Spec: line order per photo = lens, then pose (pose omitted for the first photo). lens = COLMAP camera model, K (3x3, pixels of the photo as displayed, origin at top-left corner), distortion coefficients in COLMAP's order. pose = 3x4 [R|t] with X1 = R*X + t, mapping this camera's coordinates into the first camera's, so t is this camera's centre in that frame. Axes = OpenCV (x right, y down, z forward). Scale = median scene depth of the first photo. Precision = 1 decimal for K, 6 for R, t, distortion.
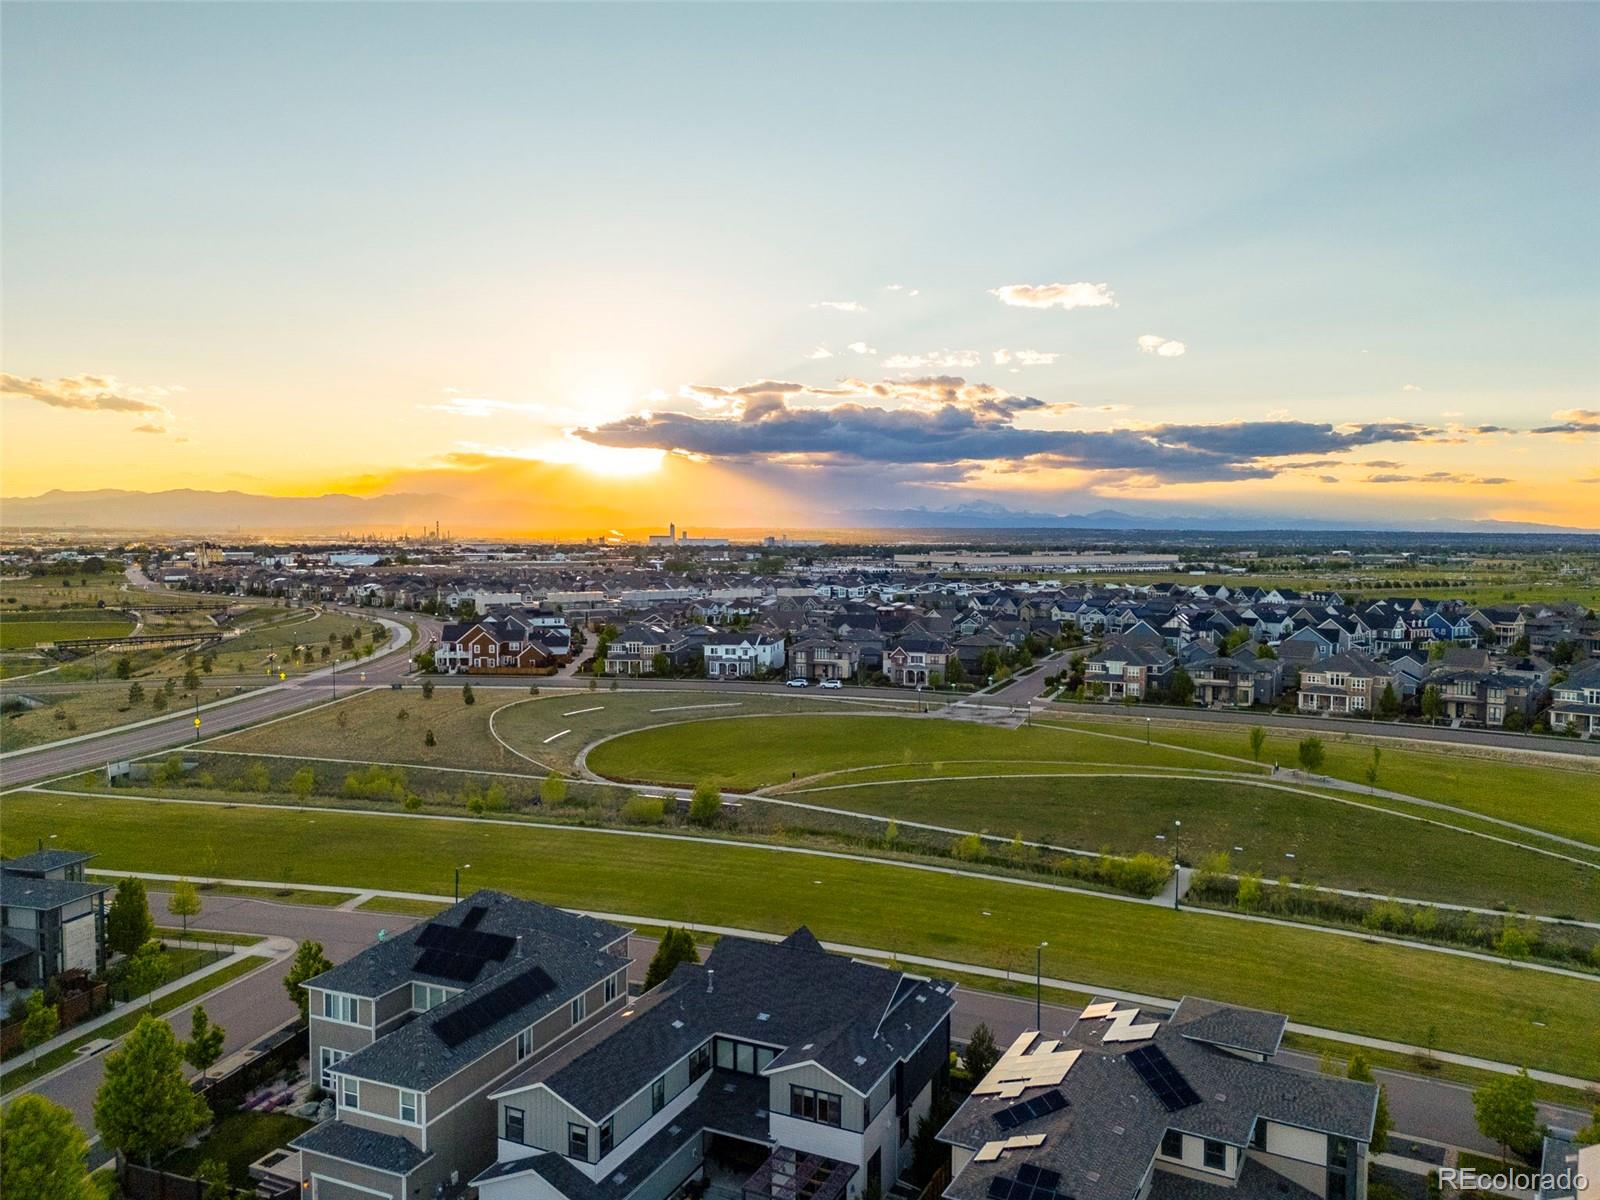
lens RADIAL K [[1166.2, 0, 800.0], [0, 1166.2, 600.0], [0, 0, 1]] dist [0.120546, -0.143993]
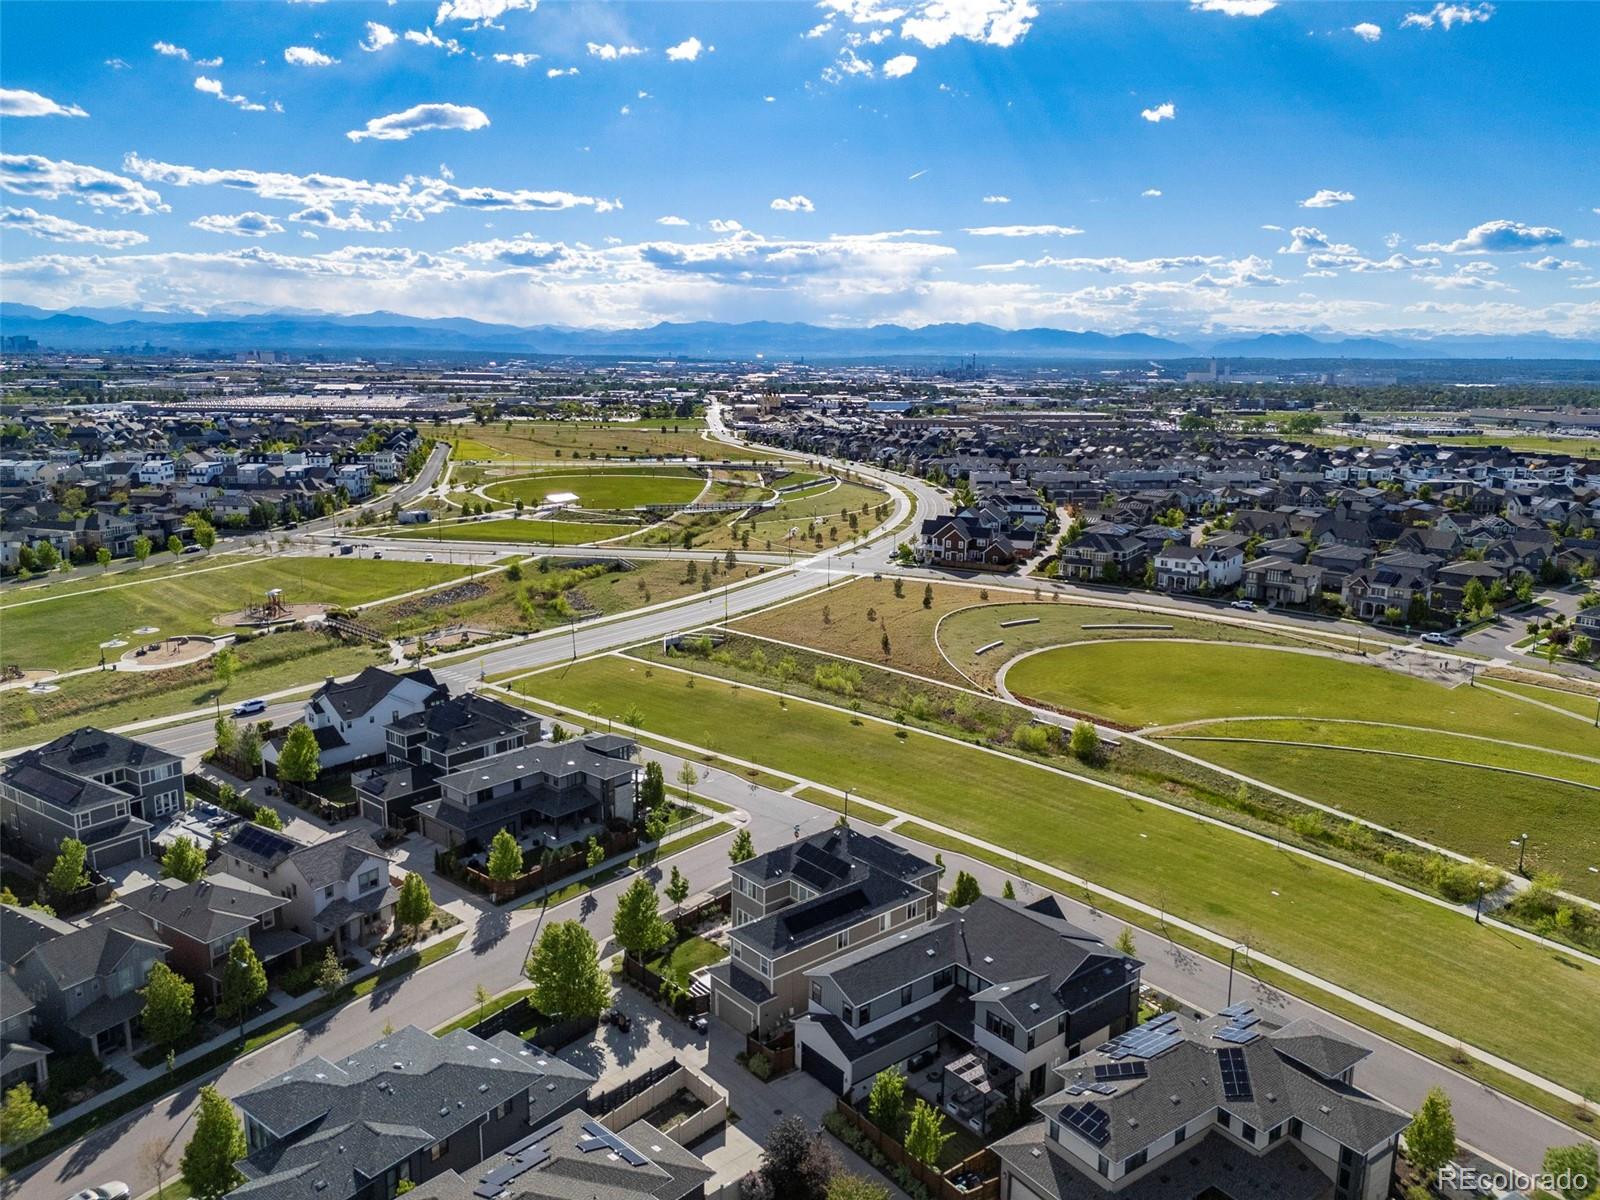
lens RADIAL K [[1166.2, 0, 800.0], [0, 1166.2, 600.0], [0, 0, 1]] dist [0.120546, -0.143993]
pose [[0.903329, 0.091734, -0.419024, 0.151077], [-0.031602, 0.988443, 0.148265, -0.137210], [0.427782, -0.120690, 0.895788, -0.166447]]
